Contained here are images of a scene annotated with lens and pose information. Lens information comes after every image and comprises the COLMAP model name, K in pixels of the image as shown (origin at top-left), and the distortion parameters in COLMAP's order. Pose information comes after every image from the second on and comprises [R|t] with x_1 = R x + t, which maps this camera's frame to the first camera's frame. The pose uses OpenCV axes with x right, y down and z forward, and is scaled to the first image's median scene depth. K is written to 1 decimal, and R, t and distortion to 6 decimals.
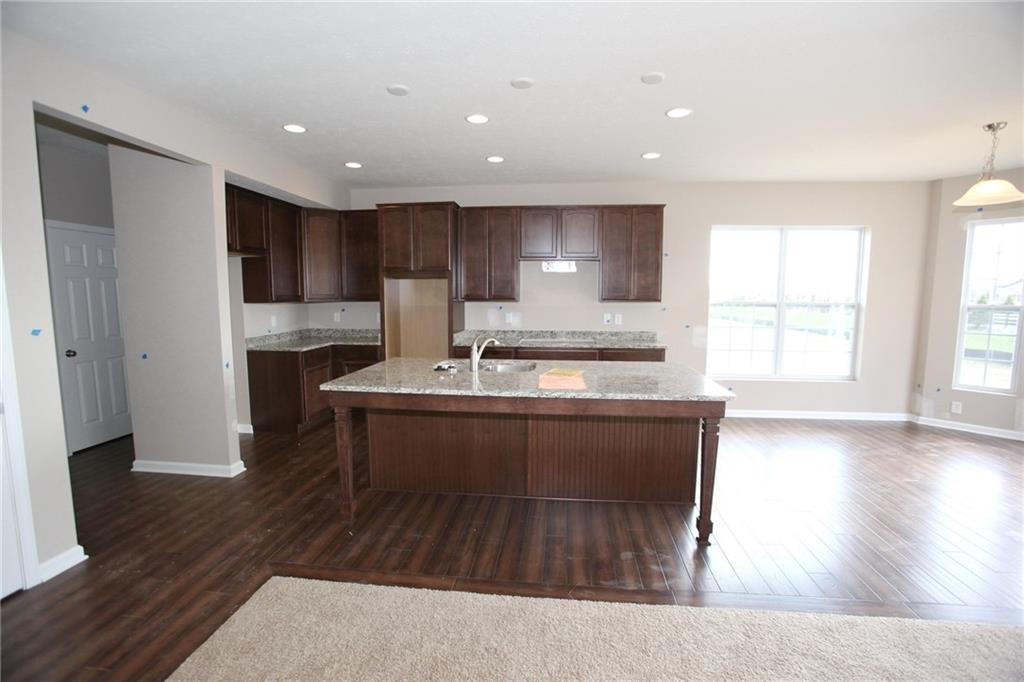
lens RADIAL K [[467.3, 0, 510.5], [0, 467.3, 342.3], [0, 0, 1]] dist [-0.044759, 0.012939]
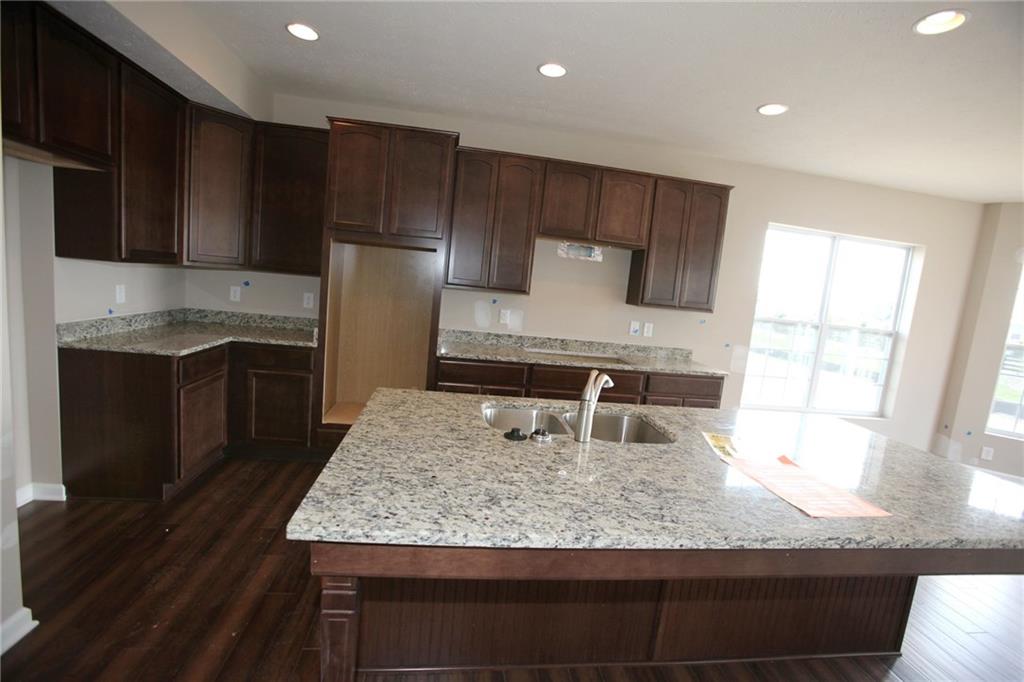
lens RADIAL K [[467.3, 0, 516.1], [0, 467.3, 343.3], [0, 0, 1]] dist [-0.044759, 0.012939]
pose [[0.965641, 0.062150, 0.252337, -0.183032], [-0.070059, 0.997290, 0.022468, -0.032281], [-0.250257, -0.039374, 0.967378, 0.341143]]
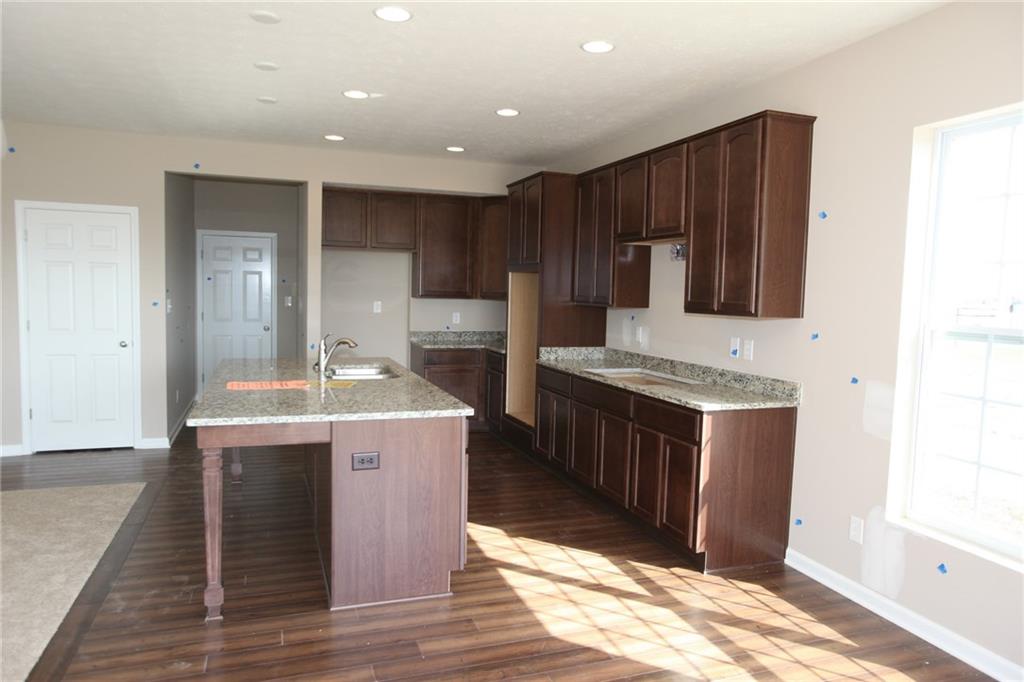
lens RADIAL K [[684.8, 0, 509.0], [0, 684.8, 335.6], [0, 0, 1]] dist [-0.016683, 0.016913]
pose [[0.440507, 0.071213, -0.894920, 0.845985], [-0.120899, 0.992474, 0.019466, -0.052162], [0.889572, 0.099620, 0.445801, 0.472489]]
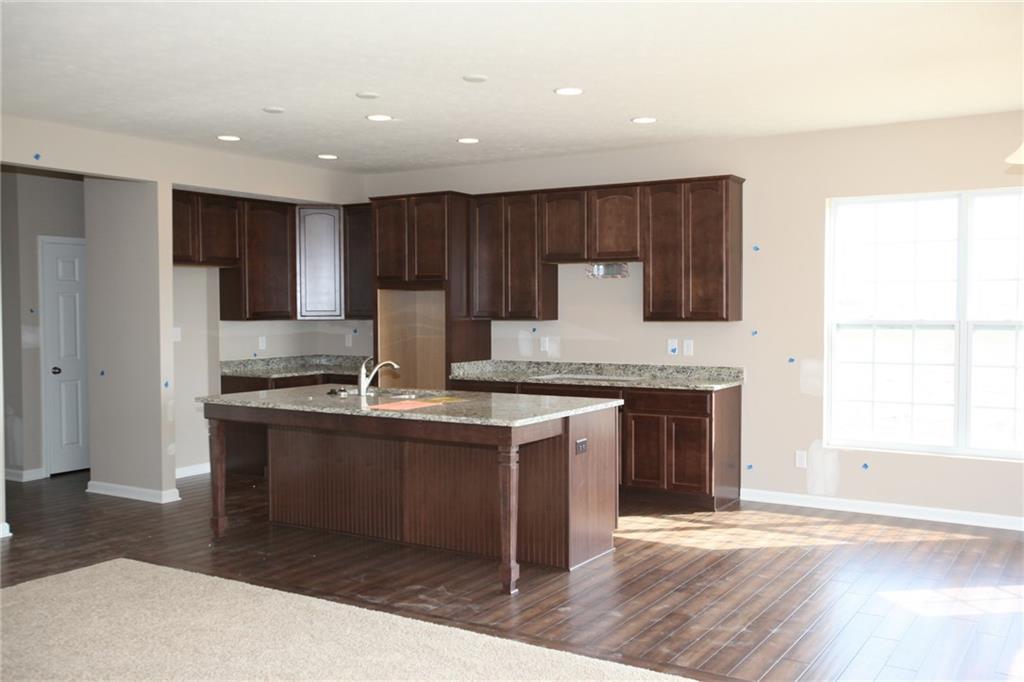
lens RADIAL K [[967.4, 0, 506.8], [0, 967.4, 337.6], [0, 0, 1]] dist [0.037314, 0.000000]
pose [[0.900347, 0.010368, -0.435050, 0.646328], [-0.041954, 0.997127, -0.063061, 0.036236], [0.433146, 0.075029, 0.898195, -0.371695]]
